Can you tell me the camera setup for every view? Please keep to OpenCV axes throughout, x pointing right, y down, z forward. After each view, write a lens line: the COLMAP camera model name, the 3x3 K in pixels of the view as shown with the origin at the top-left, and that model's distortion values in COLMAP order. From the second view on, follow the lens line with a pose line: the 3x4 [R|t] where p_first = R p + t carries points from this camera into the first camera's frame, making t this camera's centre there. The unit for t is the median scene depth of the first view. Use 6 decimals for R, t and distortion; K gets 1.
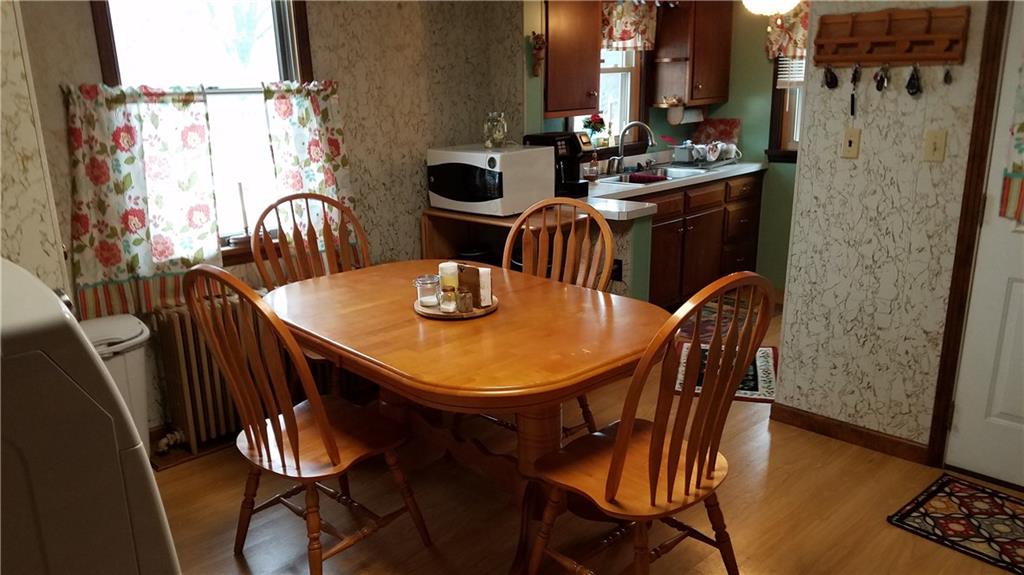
lens RADIAL K [[777.2, 0, 475.2], [0, 777.2, 316.8], [0, 0, 1]] dist [0.109583, -0.244911]
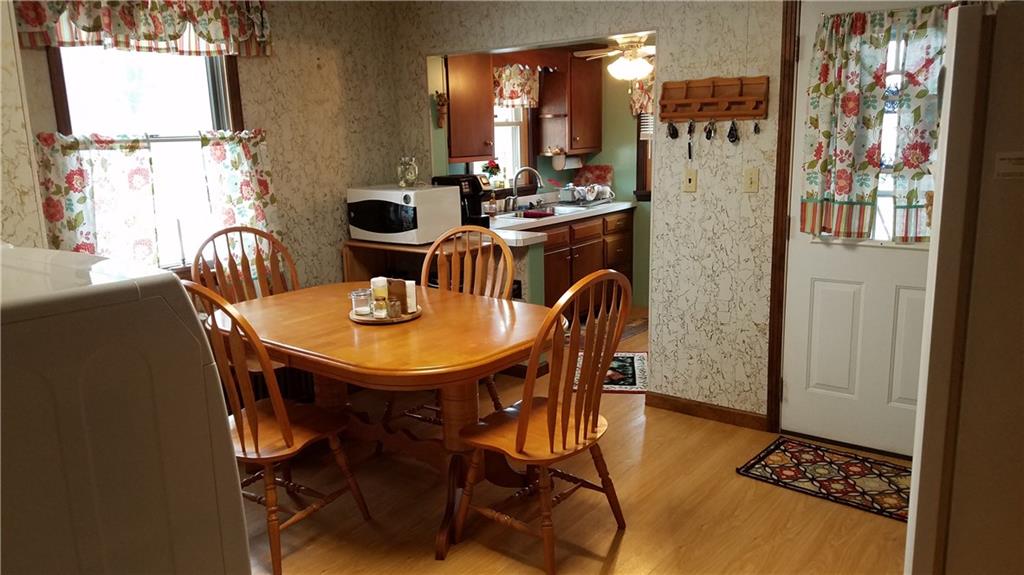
lens RADIAL K [[776.9, 0, 512.0], [0, 776.9, 287.5], [0, 0, 1]] dist [0.093067, -0.256589]
pose [[0.984333, -0.028903, 0.173935, -0.034344], [0.045287, 0.994822, -0.090980, 0.053054], [-0.170405, 0.097431, 0.980545, -0.174880]]
